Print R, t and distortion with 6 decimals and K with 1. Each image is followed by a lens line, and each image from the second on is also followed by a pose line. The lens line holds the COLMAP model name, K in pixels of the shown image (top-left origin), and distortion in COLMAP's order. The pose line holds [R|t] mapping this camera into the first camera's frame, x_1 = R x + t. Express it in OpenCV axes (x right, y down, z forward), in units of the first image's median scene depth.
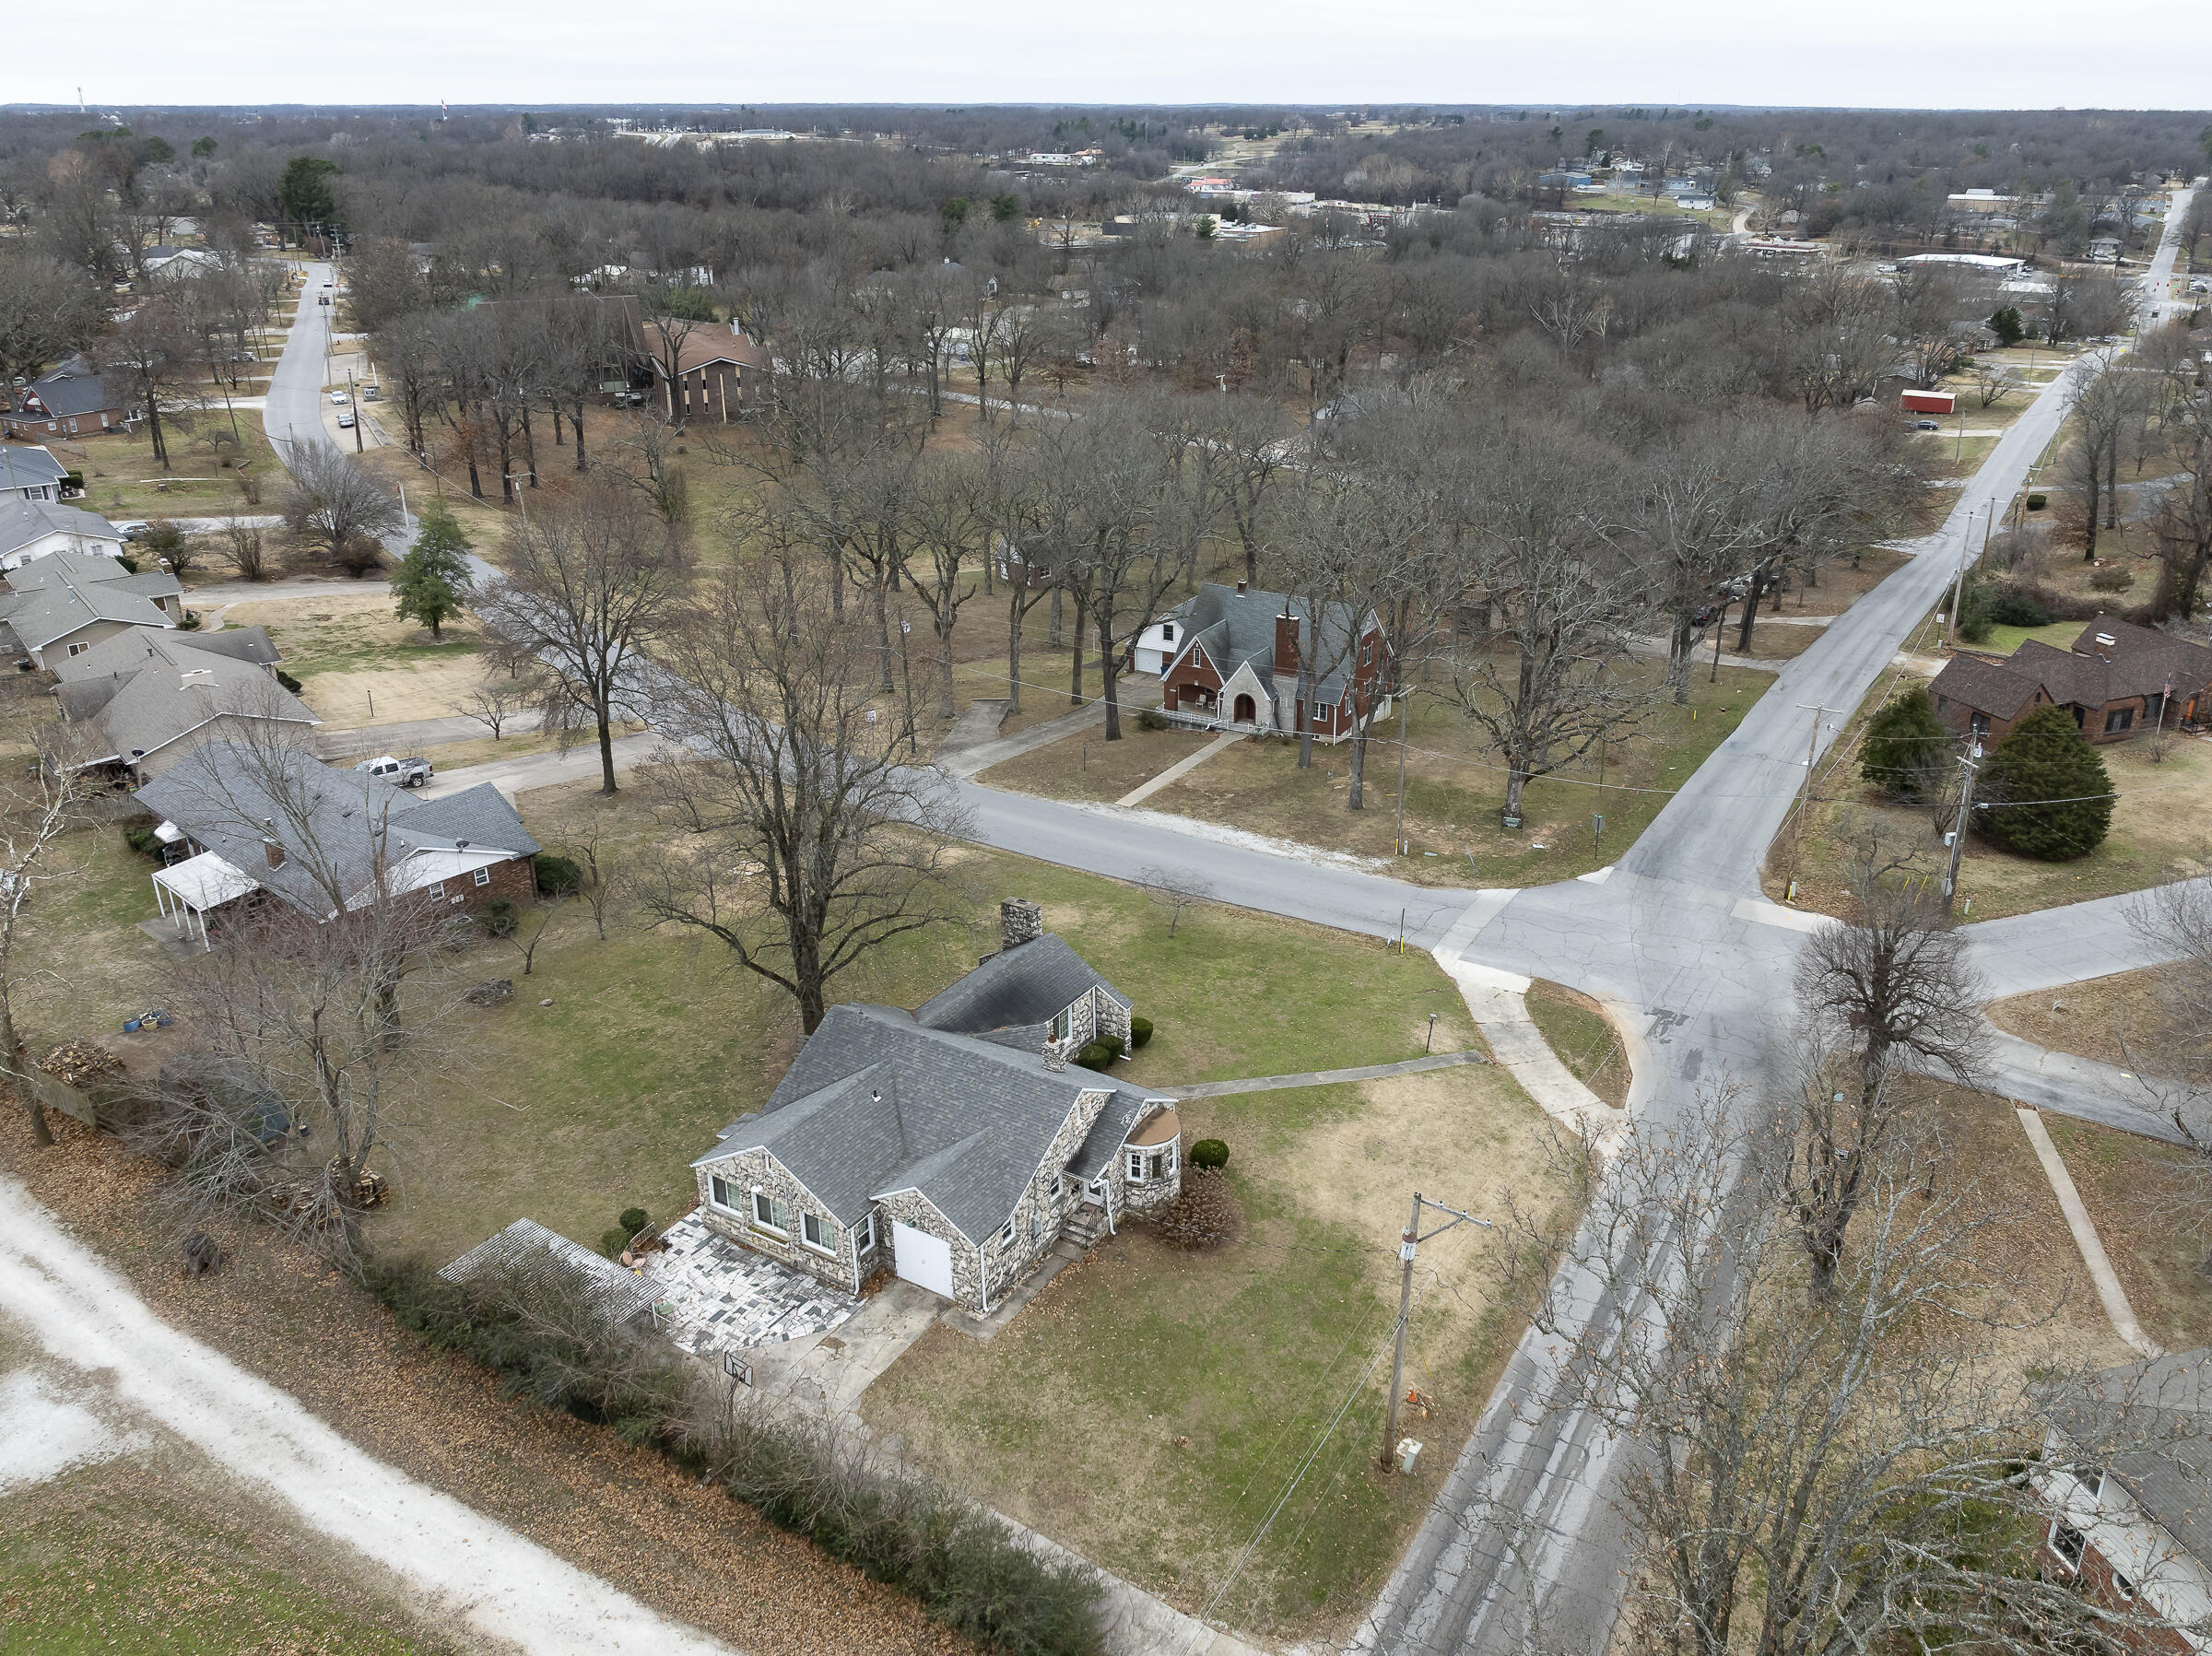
lens RADIAL K [[1694.9, 0, 1152.4], [0, 1694.9, 777.7], [0, 0, 1]] dist [-0.024287, 0.004119]
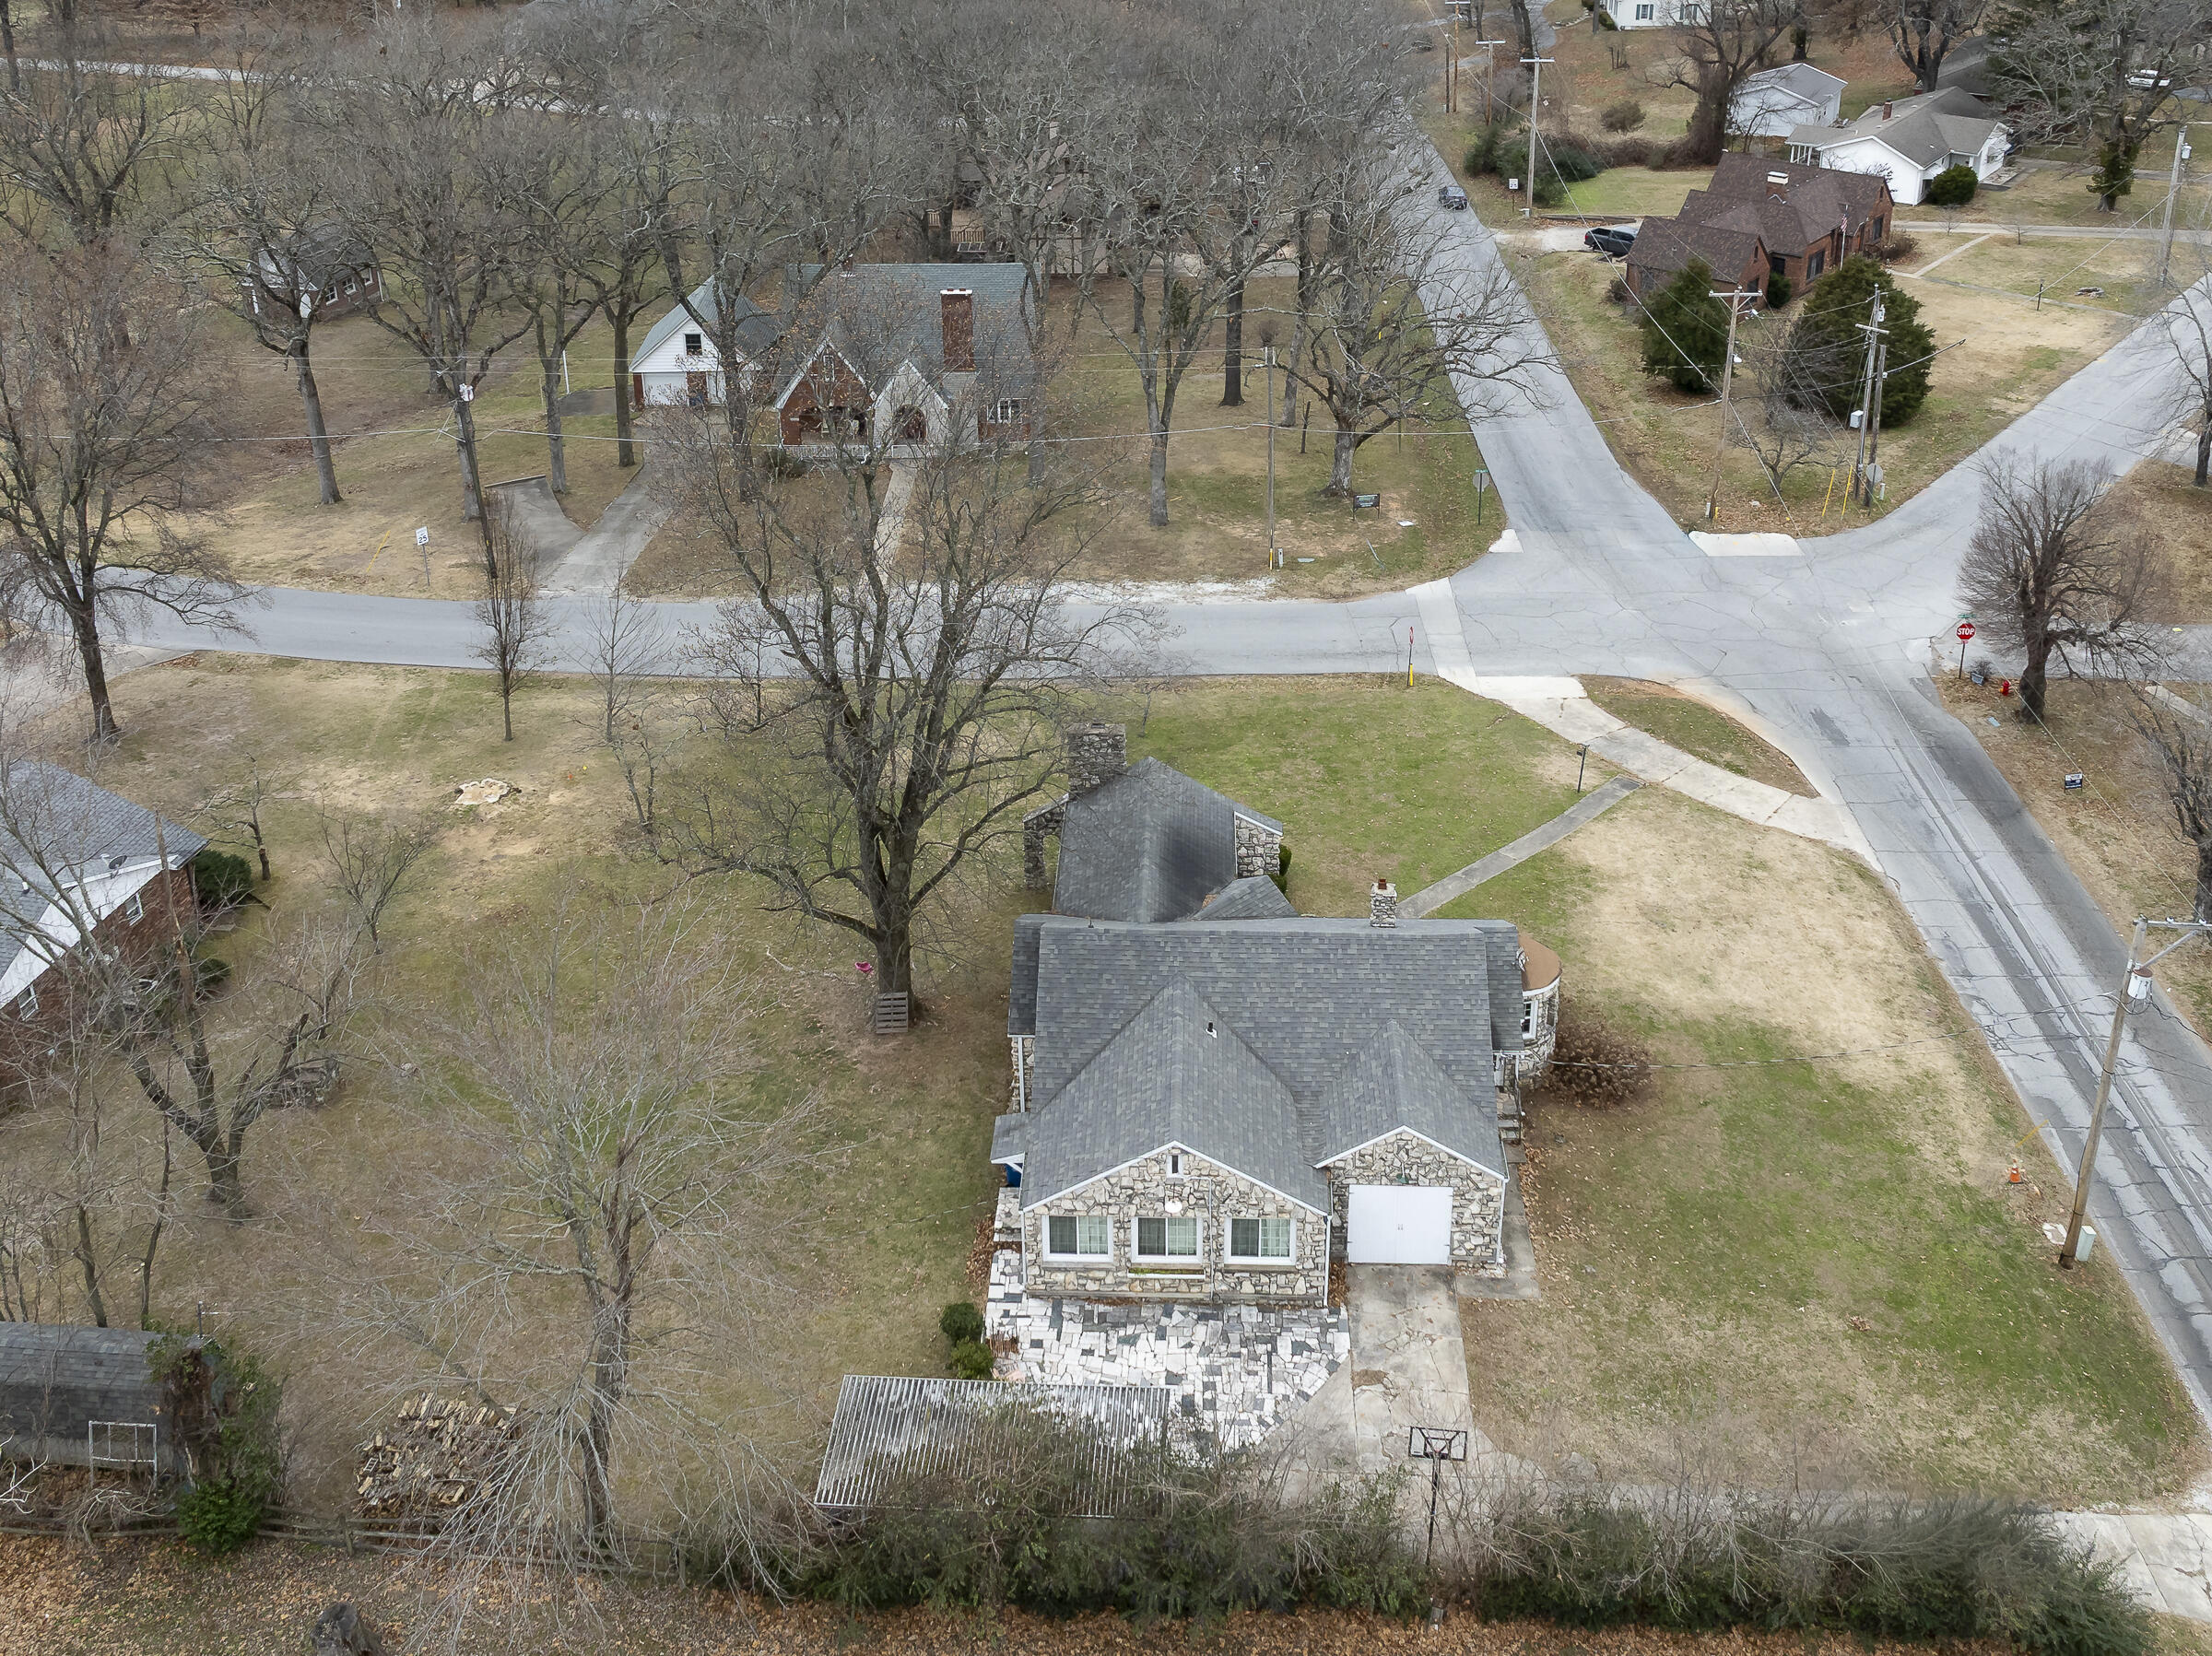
lens RADIAL K [[2245.6, 0, 1095.3], [0, 2245.6, 533.9], [0, 0, 1]] dist [-0.022636, -0.000372]
pose [[0.878560, -0.197208, 0.435018, -0.440919], [0.188438, 0.980017, 0.063705, -0.060508], [-0.438888, 0.026006, 0.898165, 0.152042]]
